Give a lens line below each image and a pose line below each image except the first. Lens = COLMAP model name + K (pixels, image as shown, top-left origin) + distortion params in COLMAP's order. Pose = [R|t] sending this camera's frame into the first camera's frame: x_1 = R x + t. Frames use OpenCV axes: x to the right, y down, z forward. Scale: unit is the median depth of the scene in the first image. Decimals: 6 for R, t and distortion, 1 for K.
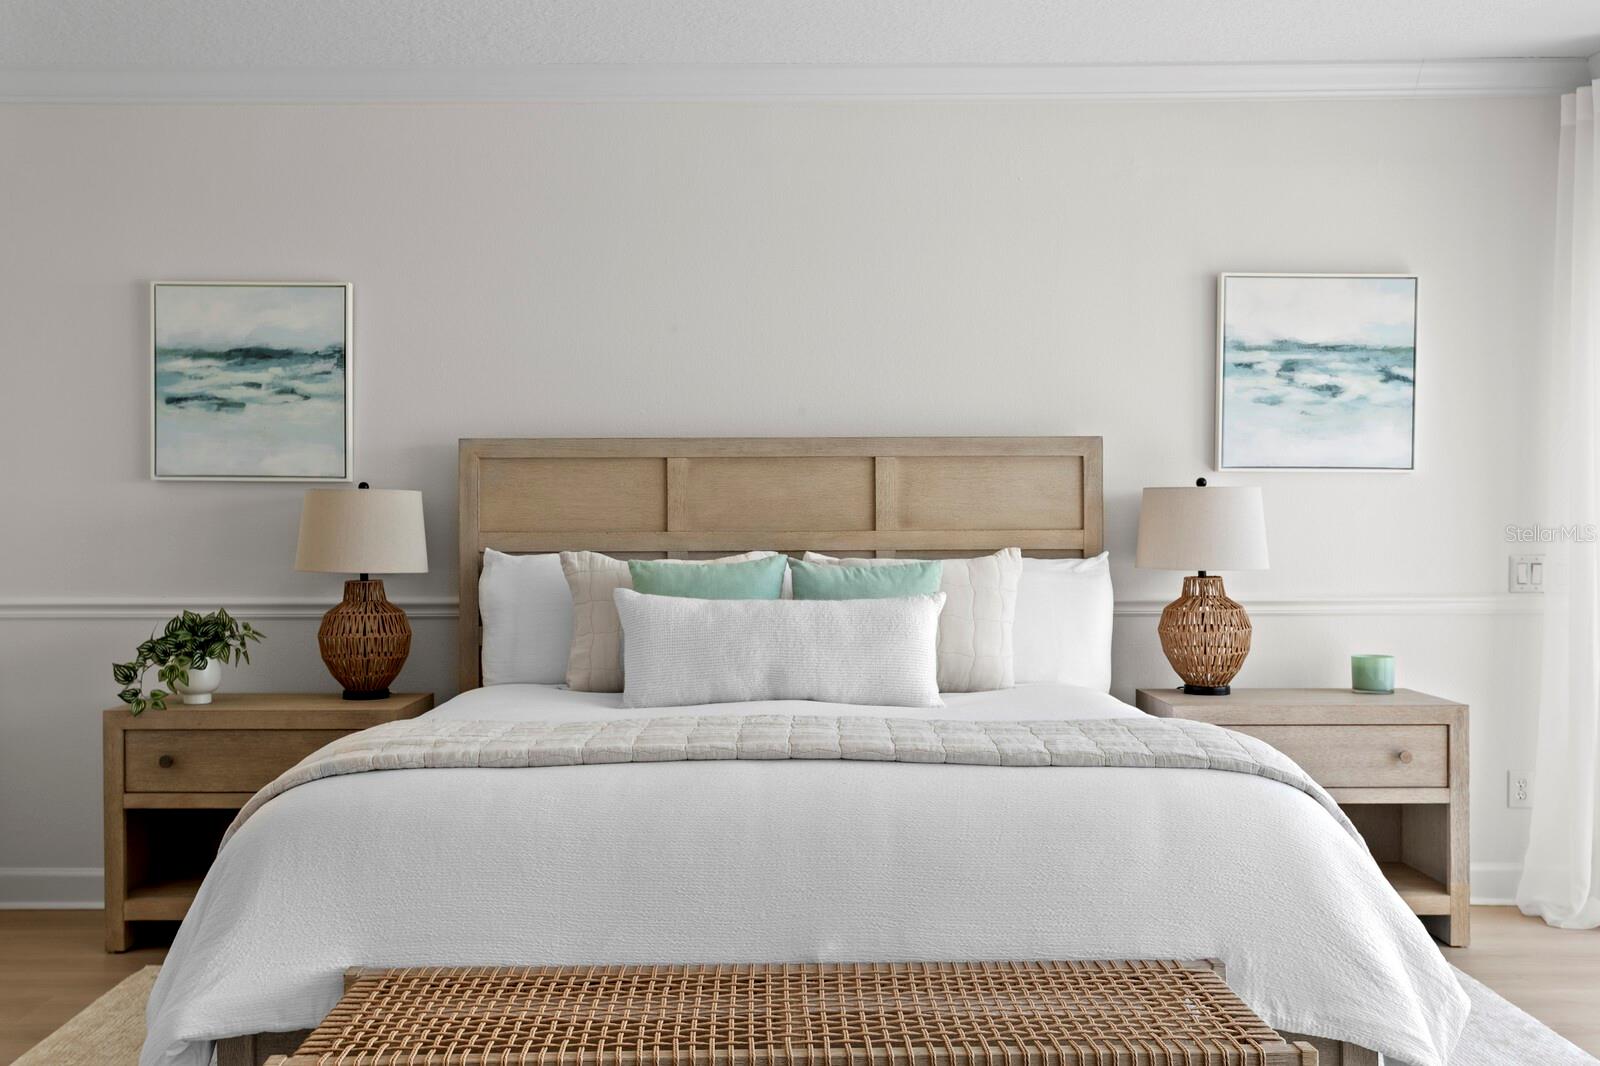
lens RADIAL K [[1574.6, 0, 800.0], [0, 1574.6, 533.0], [0, 0, 1]] dist [0.001303, 0.023651]
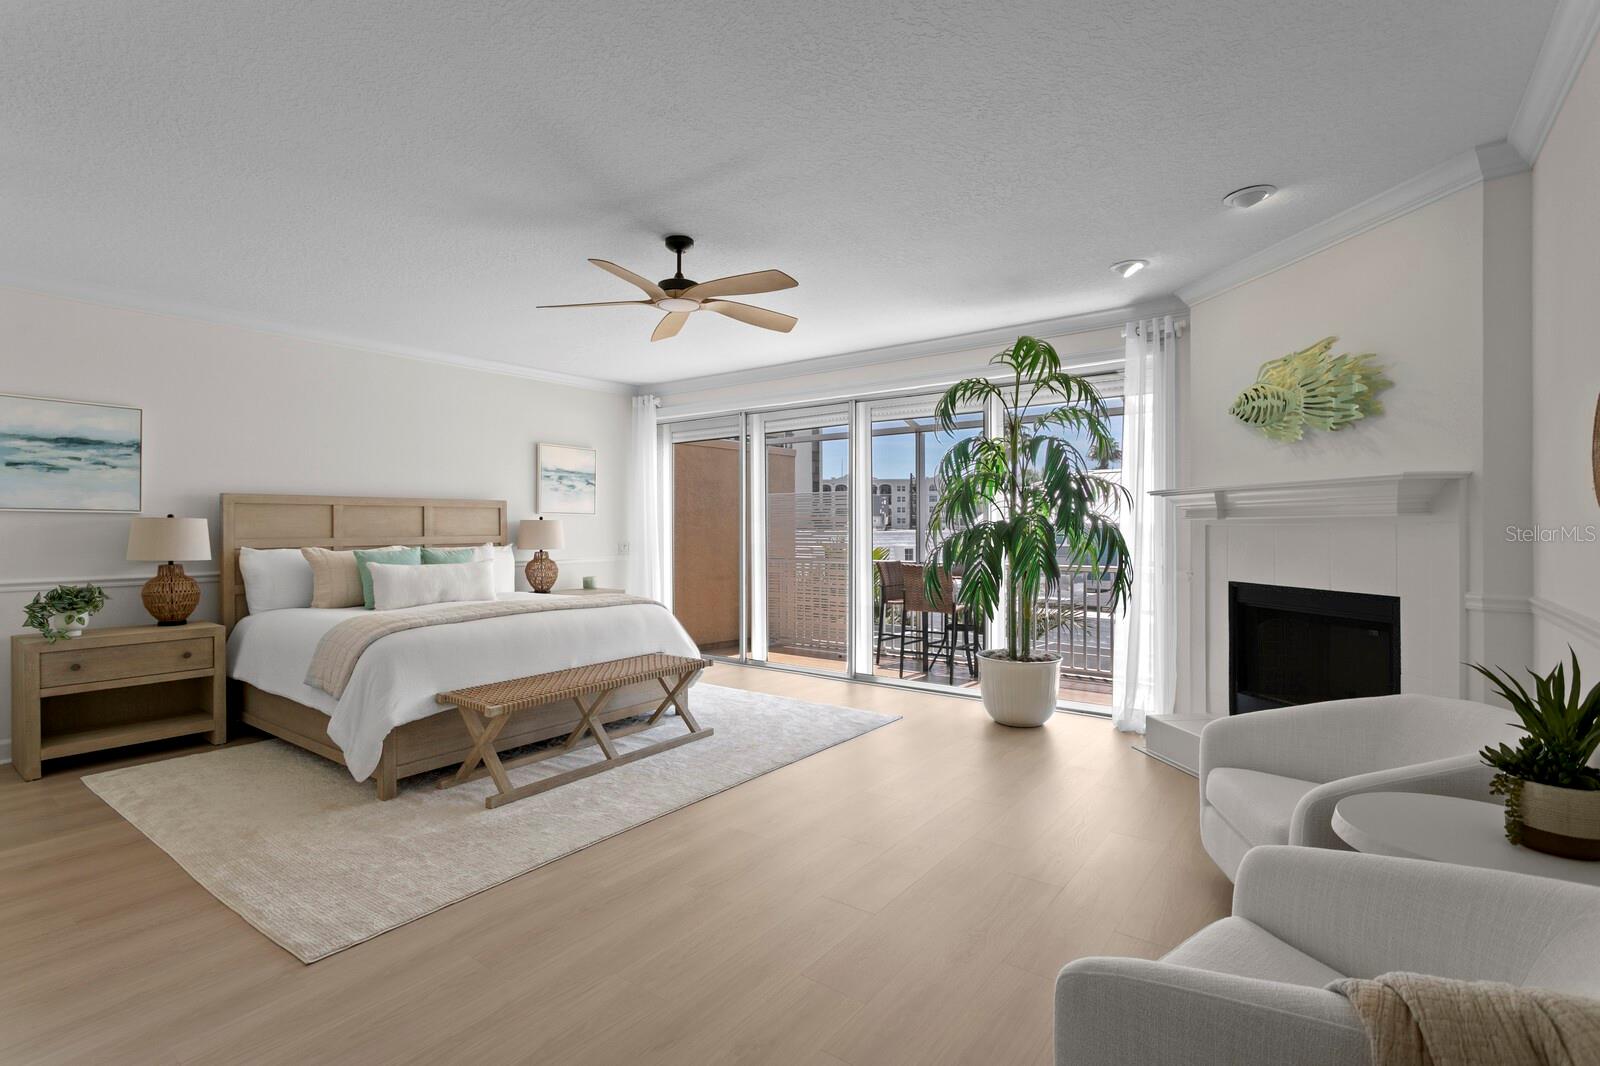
lens RADIAL K [[744.7, 0, 800.0], [0, 744.7, 533.0], [0, 0, 1]] dist [0.018772, -0.000891]
pose [[0.605229, -0.005456, 0.796033, -0.532371], [0.006243, 0.999978, 0.002107, -0.005872], [-0.796027, 0.003695, 0.605250, -0.176058]]
